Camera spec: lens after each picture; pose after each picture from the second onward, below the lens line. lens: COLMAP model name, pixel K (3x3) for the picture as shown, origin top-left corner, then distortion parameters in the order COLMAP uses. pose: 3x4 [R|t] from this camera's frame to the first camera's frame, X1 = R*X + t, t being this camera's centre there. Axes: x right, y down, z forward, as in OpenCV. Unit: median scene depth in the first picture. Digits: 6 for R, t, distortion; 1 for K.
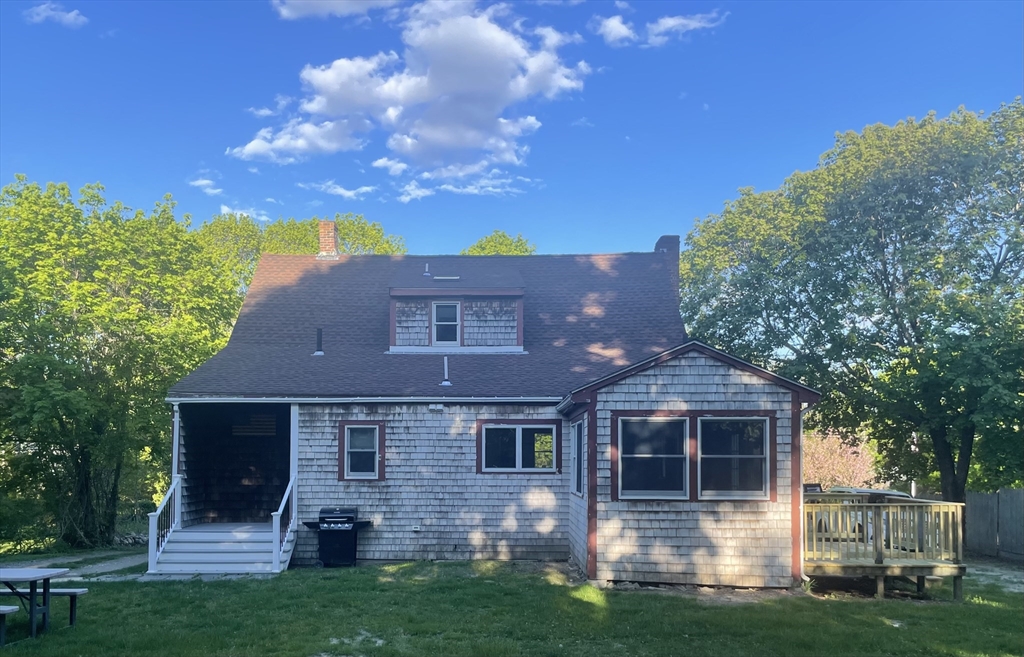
lens RADIAL K [[876.4, 0, 496.6], [0, 876.4, 418.6], [0, 0, 1]] dist [0.018572, -0.001017]
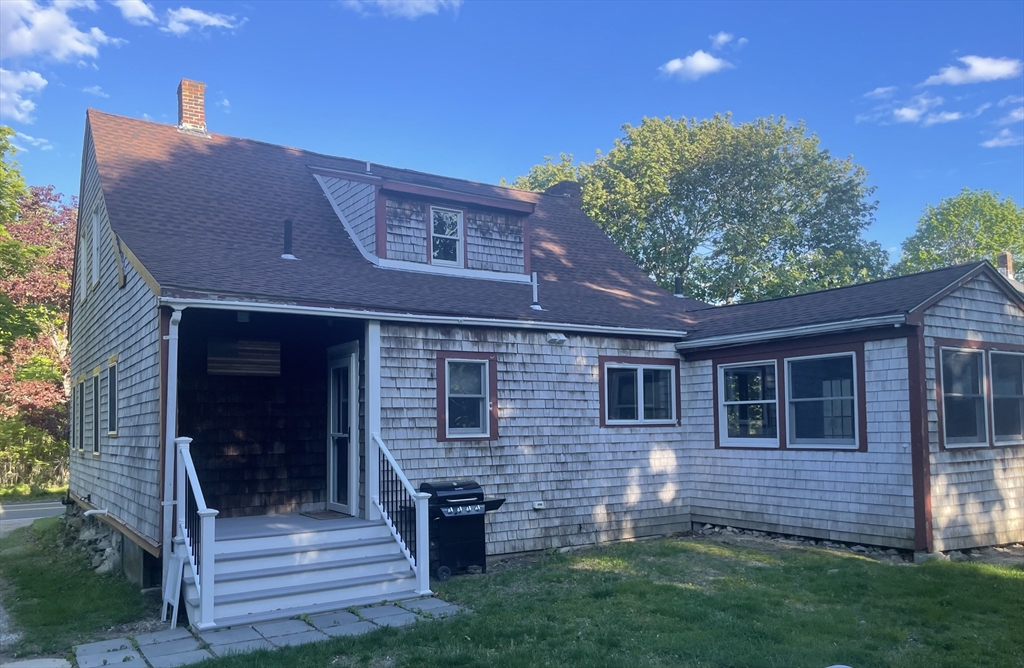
lens RADIAL K [[793.4, 0, 509.7], [0, 793.4, 372.8], [0, 0, 1]] dist [0.107932, -0.159812]
pose [[0.831034, 0.023279, 0.555734, -0.470320], [-0.006638, 0.999468, -0.031939, 0.038168], [-0.556182, 0.022853, 0.830746, 0.470835]]
